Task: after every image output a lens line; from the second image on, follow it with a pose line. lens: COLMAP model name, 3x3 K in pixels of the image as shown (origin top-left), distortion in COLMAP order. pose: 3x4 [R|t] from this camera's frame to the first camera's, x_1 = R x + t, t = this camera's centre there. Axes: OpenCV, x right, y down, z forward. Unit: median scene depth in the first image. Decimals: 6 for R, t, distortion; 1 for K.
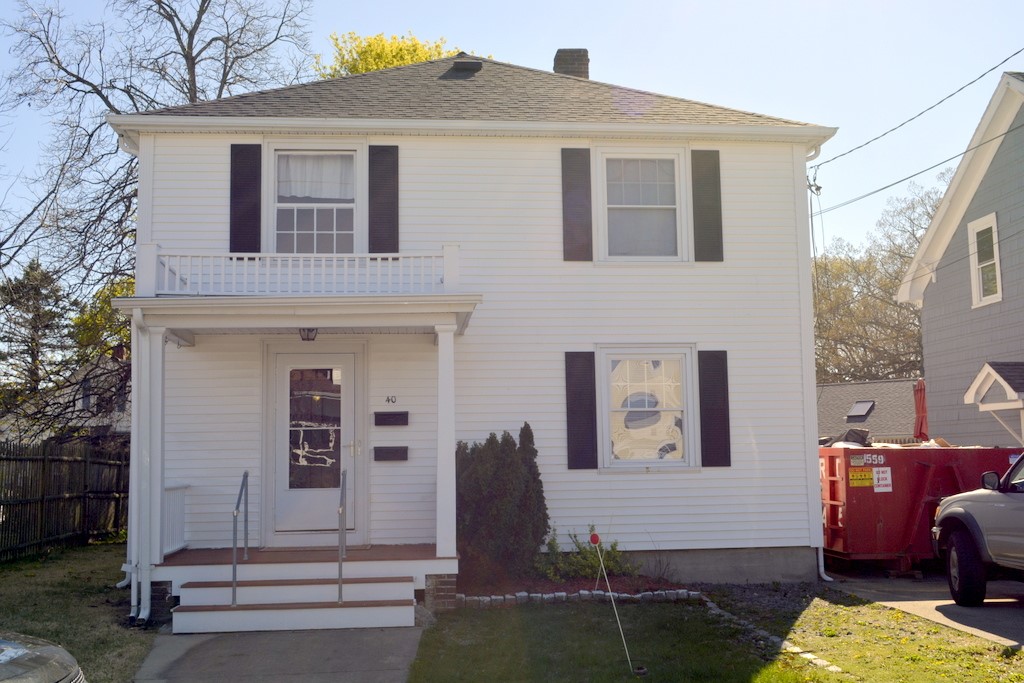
lens RADIAL K [[1073.0, 0, 512.0], [0, 1073.0, 341.5], [0, 0, 1]] dist [-0.016796, 0.016702]
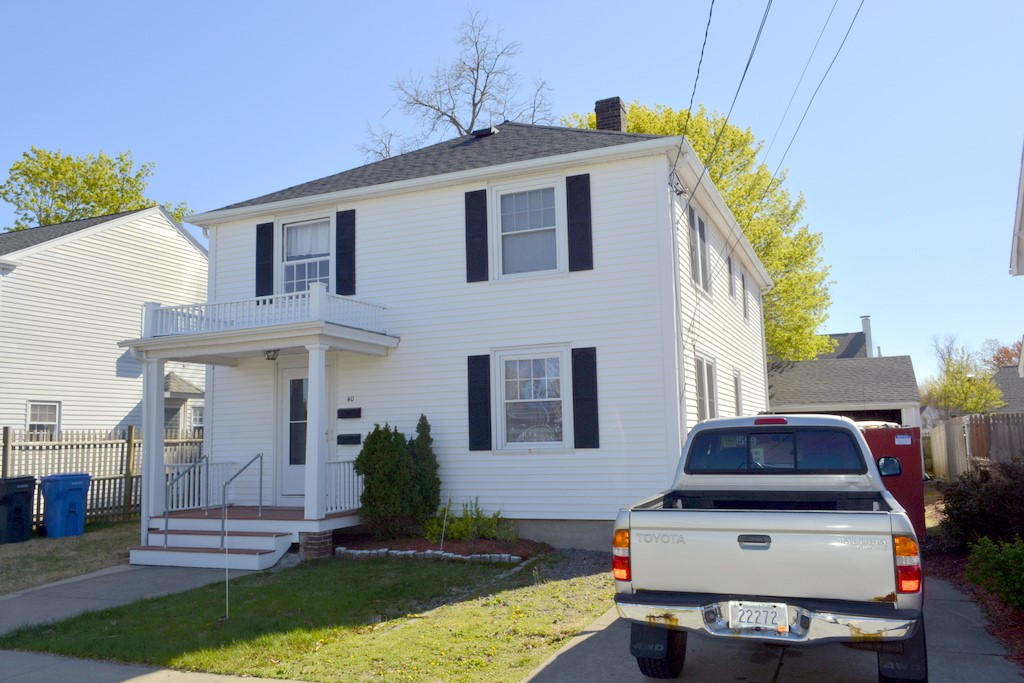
lens RADIAL K [[812.0, 0, 512.0], [0, 812.0, 341.5], [0, 0, 1]] dist [-0.005116, -0.000947]
pose [[0.879803, -0.062817, -0.471169, 0.540723], [0.063824, 0.997865, -0.013860, 0.009225], [0.471034, -0.017878, 0.881934, 0.196421]]
